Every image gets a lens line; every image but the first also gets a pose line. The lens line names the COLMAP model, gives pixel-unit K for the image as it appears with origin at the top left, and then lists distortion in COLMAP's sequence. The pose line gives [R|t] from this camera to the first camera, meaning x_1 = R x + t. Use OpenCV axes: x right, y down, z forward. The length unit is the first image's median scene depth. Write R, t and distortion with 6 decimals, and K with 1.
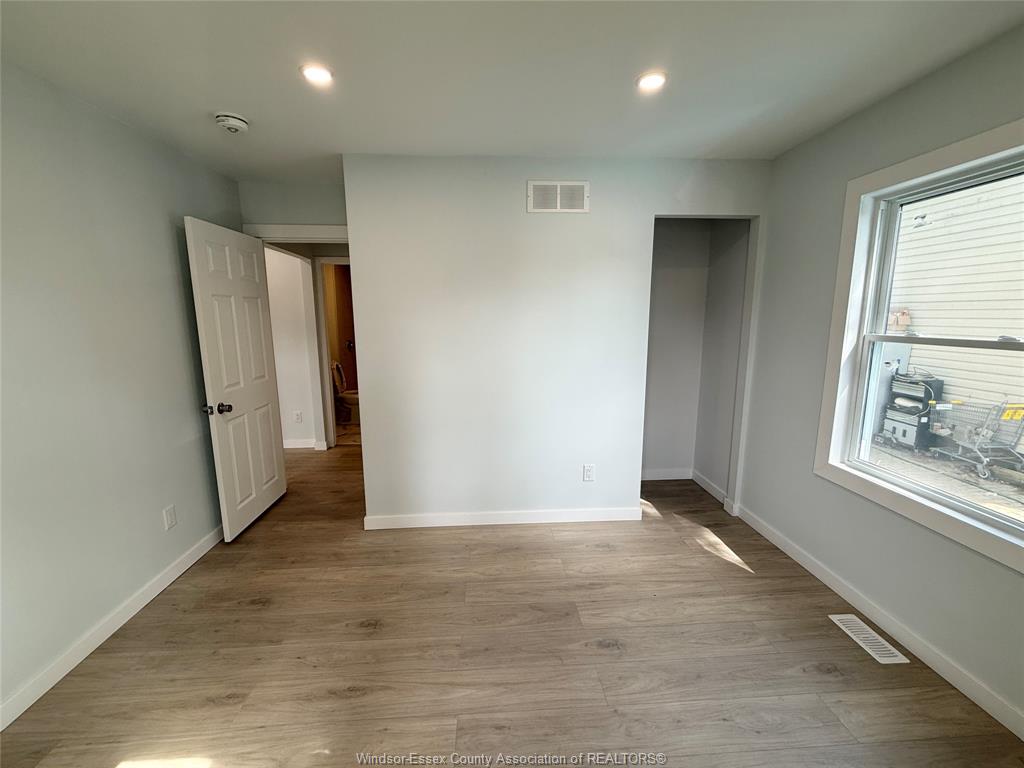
lens RADIAL K [[418.0, 0, 514.4], [0, 418.0, 382.2], [0, 0, 1]] dist [-0.001282, -0.000070]
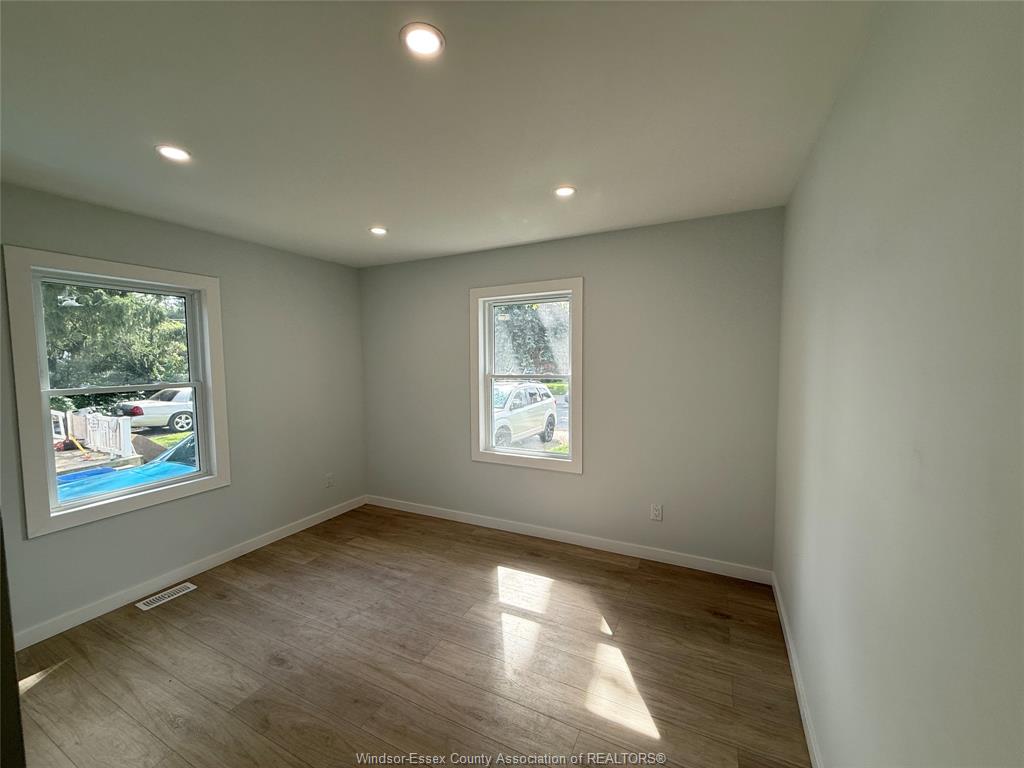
lens RADIAL K [[399.6, 0, 502.7], [0, 399.6, 382.1], [0, 0, 1]] dist [-0.001311, -0.000132]
pose [[-0.857170, -0.015229, 0.514808, -0.675106], [0.098498, 0.976266, 0.192881, -0.200859], [-0.505527, 0.216039, -0.835326, 1.164399]]
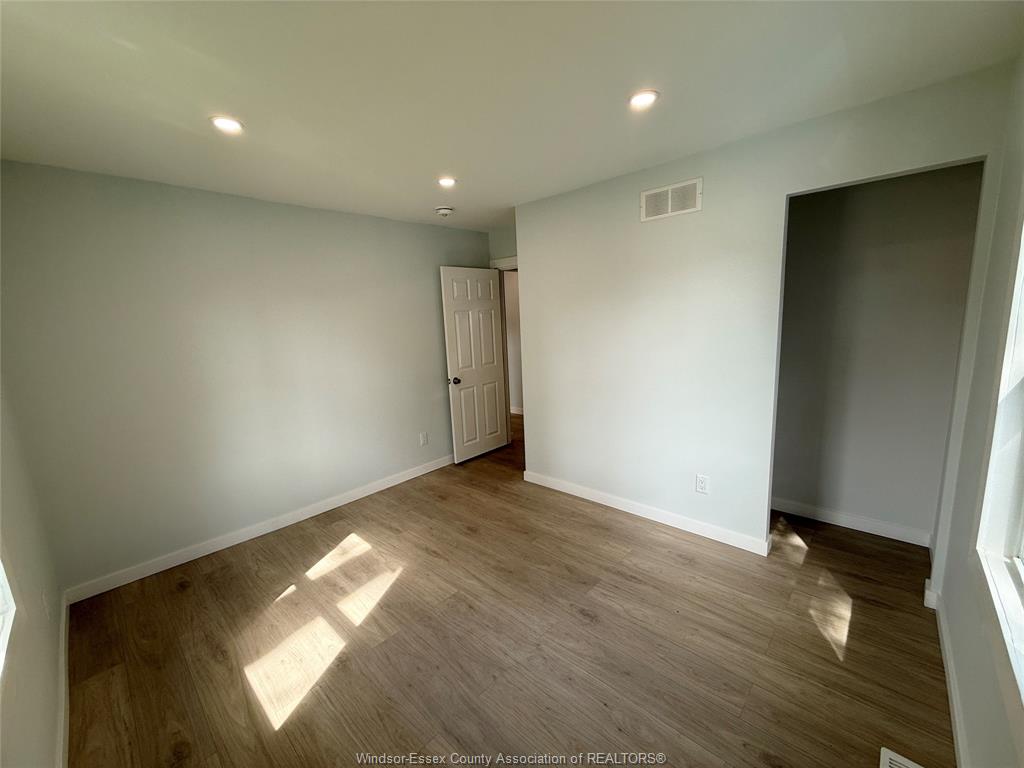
lens RADIAL K [[416.5, 0, 511.6], [0, 416.5, 383.1], [0, 0, 1]] dist [-0.001056, -0.000162]
pose [[0.682720, 0.092049, -0.724858, 0.692819], [-0.074346, 0.995636, 0.056411, -0.040113], [0.726887, 0.015378, 0.686584, 0.048775]]
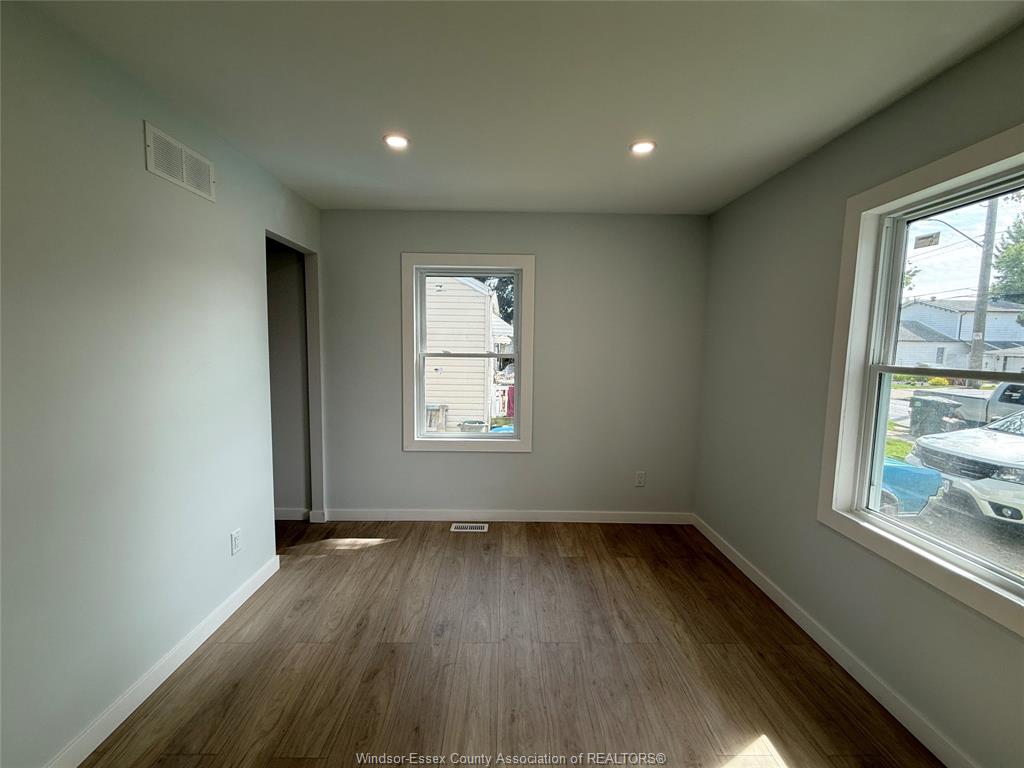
lens RADIAL K [[416.5, 0, 511.6], [0, 416.5, 383.1], [0, 0, 1]] dist [-0.001056, -0.000162]
pose [[0.053531, -0.086340, 0.994827, -0.664323], [0.147440, 0.986019, 0.077642, -0.066690], [-0.987621, 0.142521, 0.065513, 0.527273]]
